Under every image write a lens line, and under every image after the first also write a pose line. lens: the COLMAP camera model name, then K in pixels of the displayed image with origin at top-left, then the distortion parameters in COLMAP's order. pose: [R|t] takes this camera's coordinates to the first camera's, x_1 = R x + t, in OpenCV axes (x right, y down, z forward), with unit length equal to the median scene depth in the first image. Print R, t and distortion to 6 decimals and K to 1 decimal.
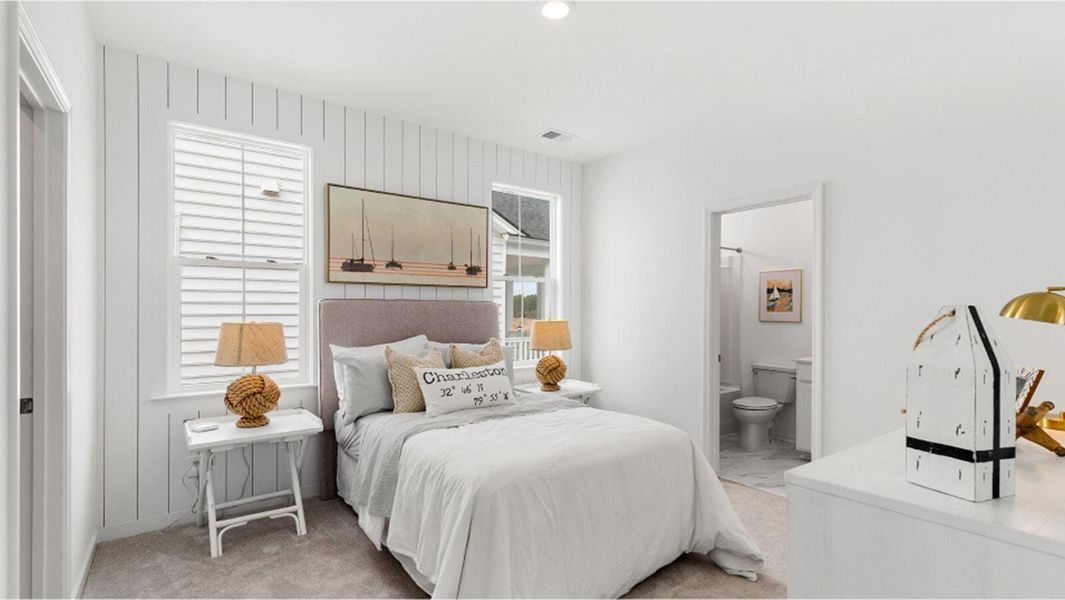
lens RADIAL K [[475.9, 0, 533.3], [0, 475.9, 302.4], [0, 0, 1]] dist [0.005327, 0.000607]
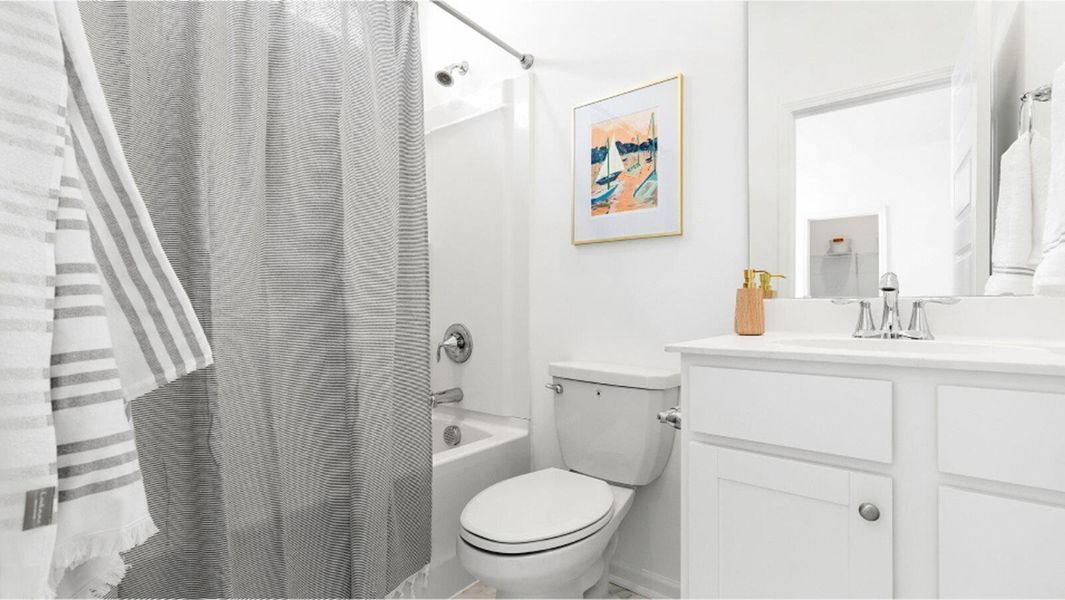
lens RADIAL K [[475.9, 0, 532.8], [0, 475.9, 302.7], [0, 0, 1]] dist [0.005327, 0.000607]
pose [[0.964430, -0.000614, 0.264339, 0.361204], [-0.000124, 0.999996, 0.002775, 0.085119], [-0.264339, -0.002709, 0.964426, 0.682214]]
